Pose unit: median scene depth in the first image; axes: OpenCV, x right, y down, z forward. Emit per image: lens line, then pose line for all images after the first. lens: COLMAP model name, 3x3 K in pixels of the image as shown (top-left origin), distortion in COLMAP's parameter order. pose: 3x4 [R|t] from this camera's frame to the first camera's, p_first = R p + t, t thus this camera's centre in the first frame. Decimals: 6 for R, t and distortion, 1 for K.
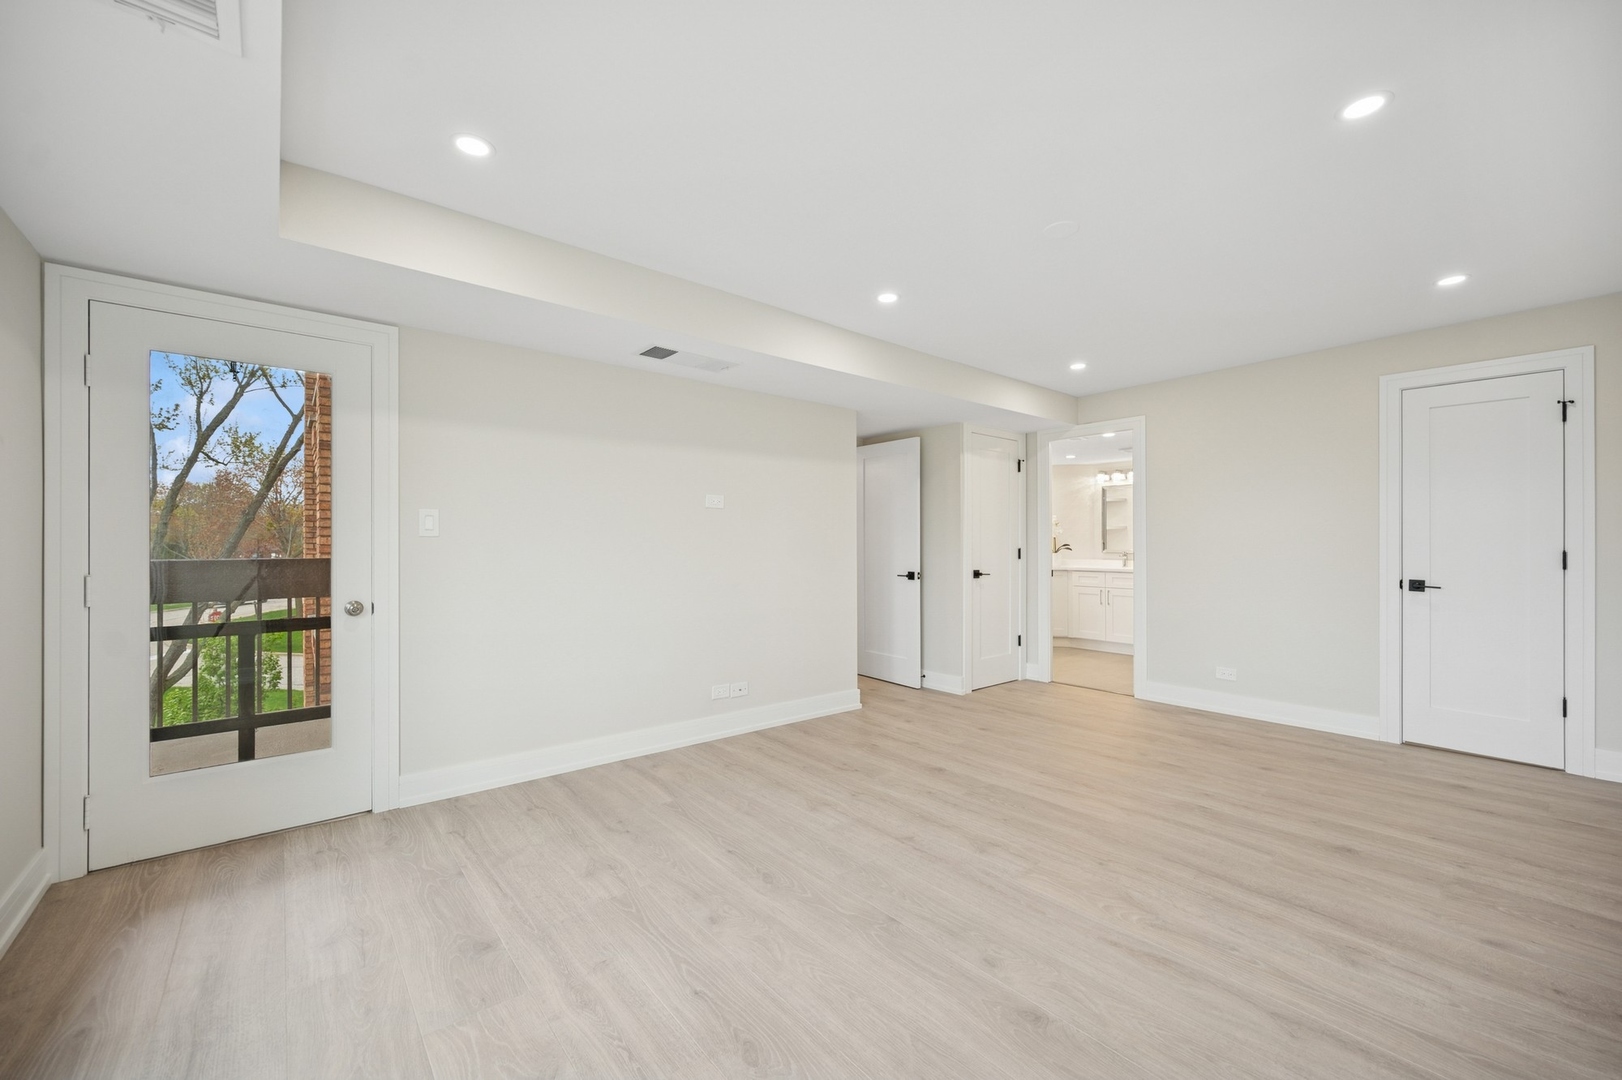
lens RADIAL K [[645.7, 0, 812.6], [0, 645.7, 535.5], [0, 0, 1]] dist [0.000001, -0.000335]
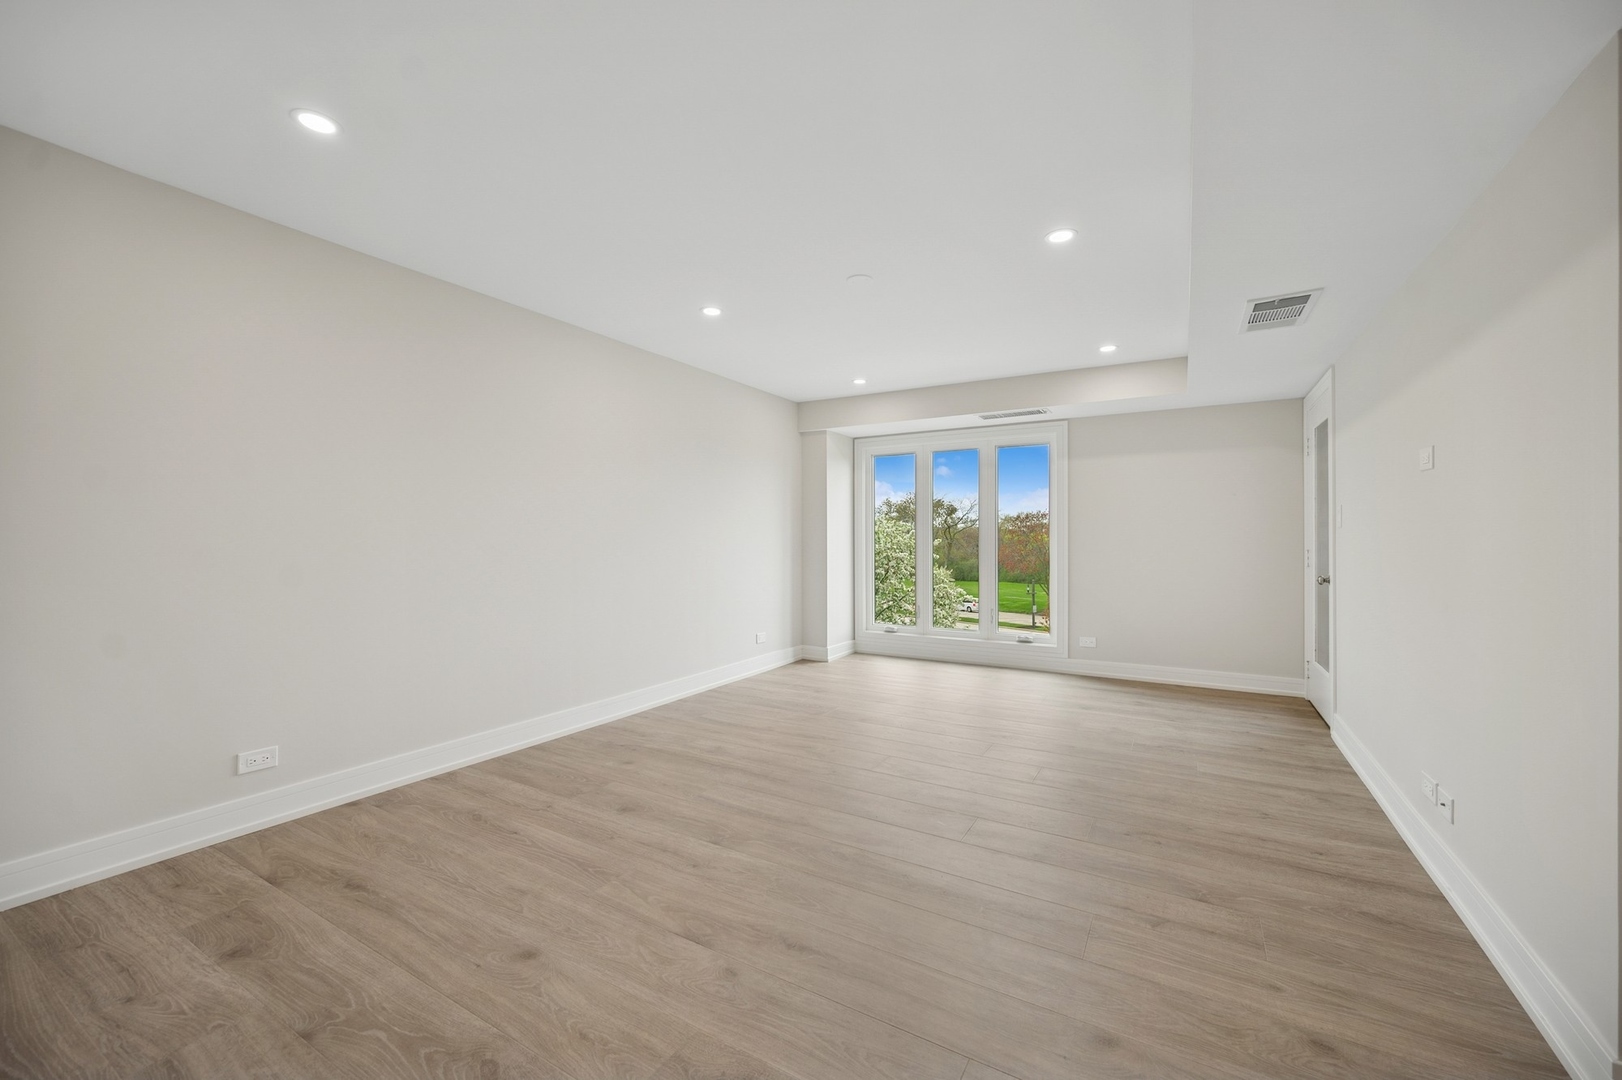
lens RADIAL K [[645.7, 0, 817.0], [0, 645.7, 542.5], [0, 0, 1]] dist [0.000001, -0.000335]
pose [[-0.938182, 0.001998, -0.346137, 0.743908], [0.003544, 0.999986, -0.003834, 0.031819], [0.346124, -0.004824, -0.938176, 1.771035]]
